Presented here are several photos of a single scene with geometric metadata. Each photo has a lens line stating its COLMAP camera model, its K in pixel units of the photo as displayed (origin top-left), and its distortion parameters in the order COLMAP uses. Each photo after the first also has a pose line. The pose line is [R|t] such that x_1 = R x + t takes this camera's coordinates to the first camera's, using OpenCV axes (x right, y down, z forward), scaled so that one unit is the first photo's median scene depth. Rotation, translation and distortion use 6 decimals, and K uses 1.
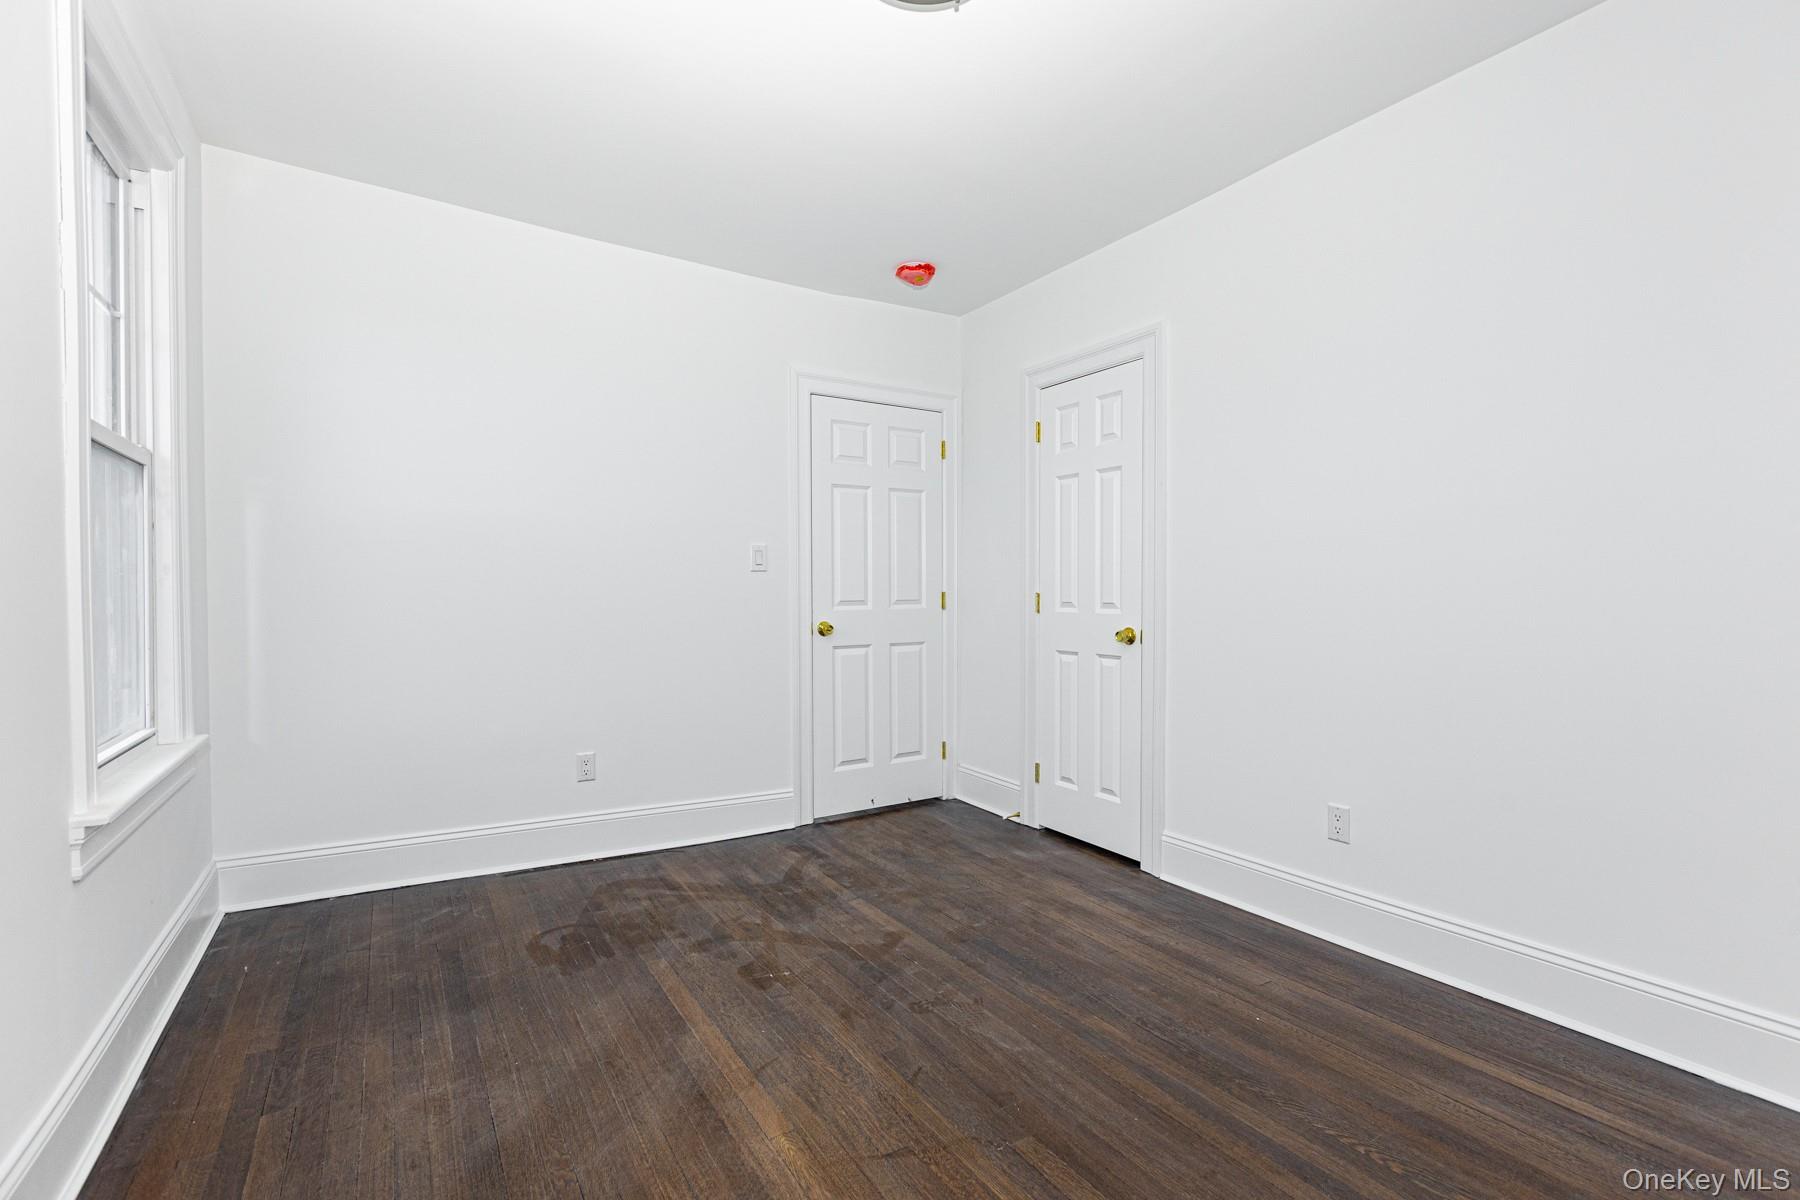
lens RADIAL K [[802.3, 0, 898.2], [0, 802.3, 596.5], [0, 0, 1]] dist [0.001292, -0.001007]
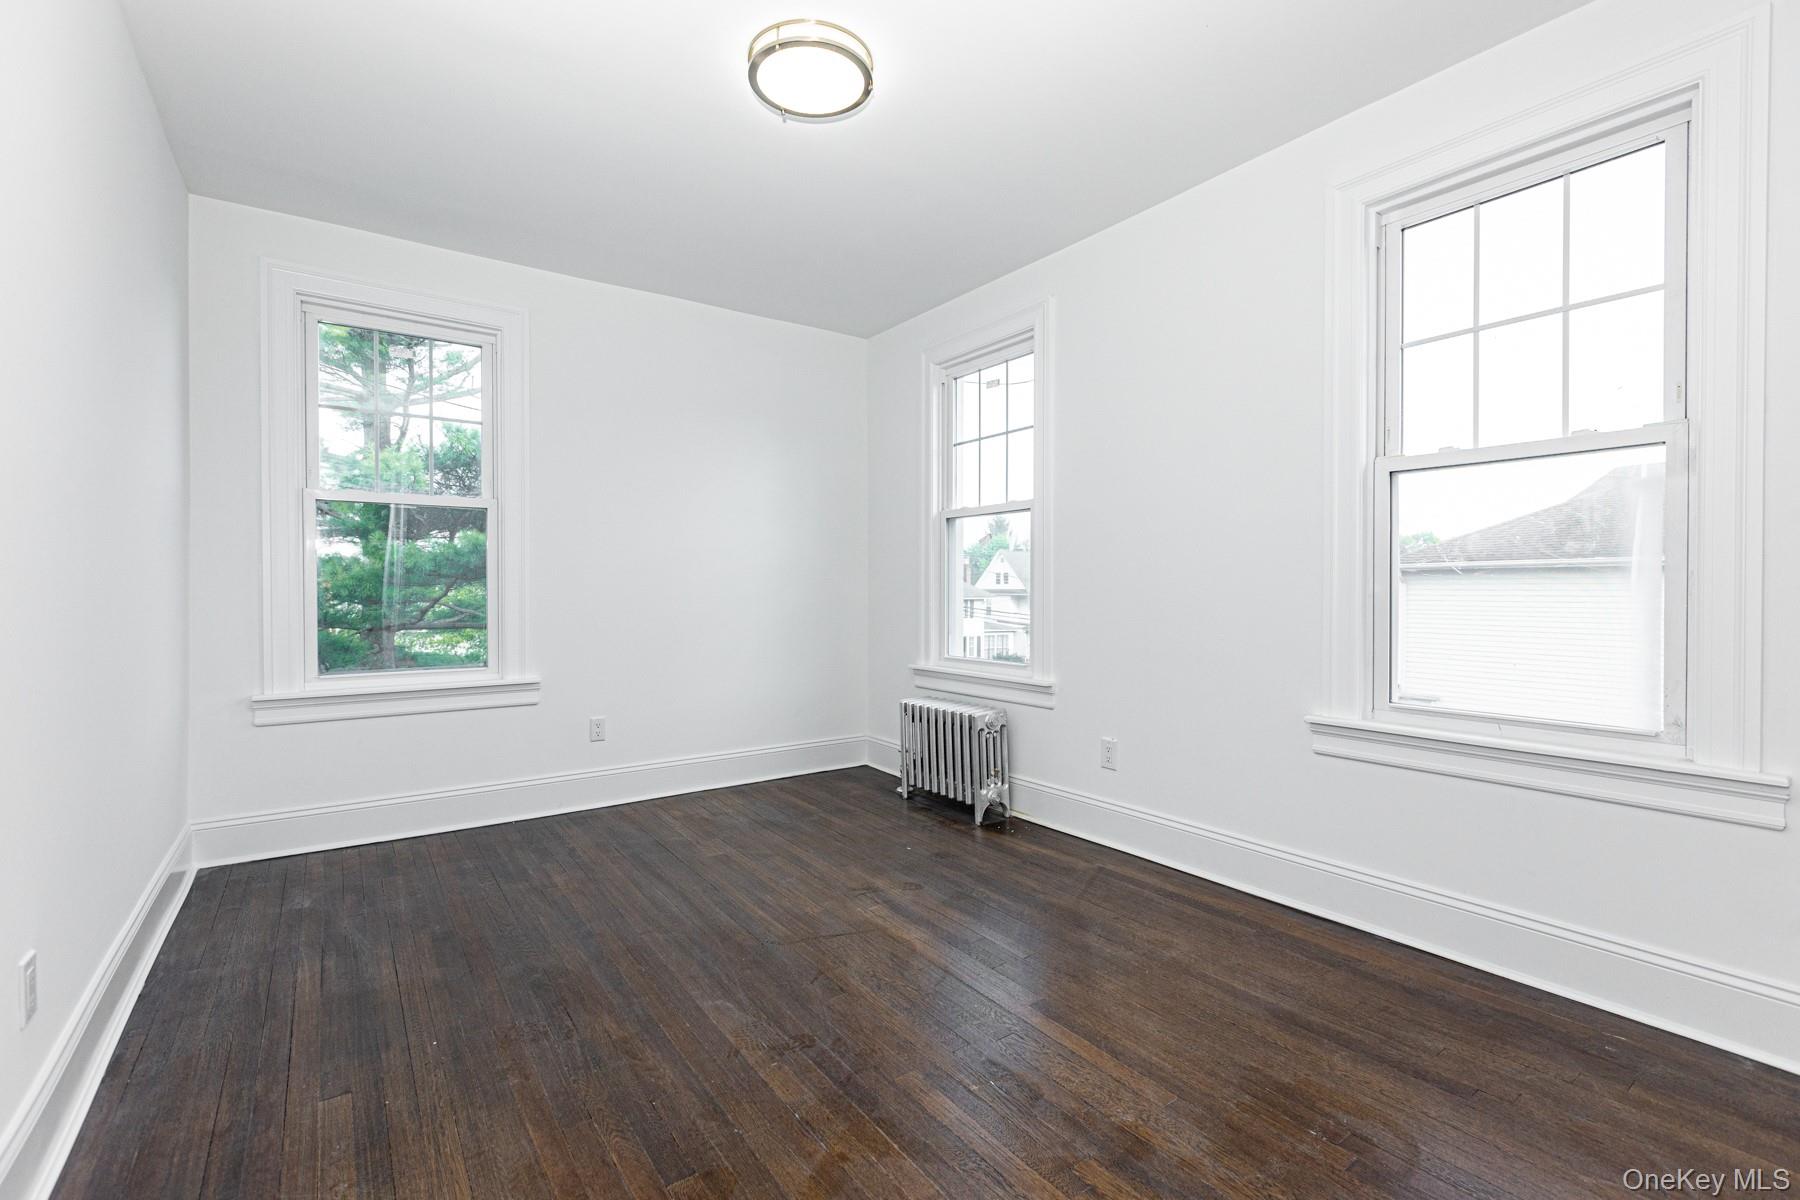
lens RADIAL K [[802.3, 0, 898.2], [0, 802.3, 596.5], [0, 0, 1]] dist [0.001292, -0.001007]
pose [[-0.998368, -0.001451, -0.057085, -0.026785], [-0.002269, 0.999896, 0.014274, 0.000732], [0.057058, 0.014381, -0.998267, 1.850983]]
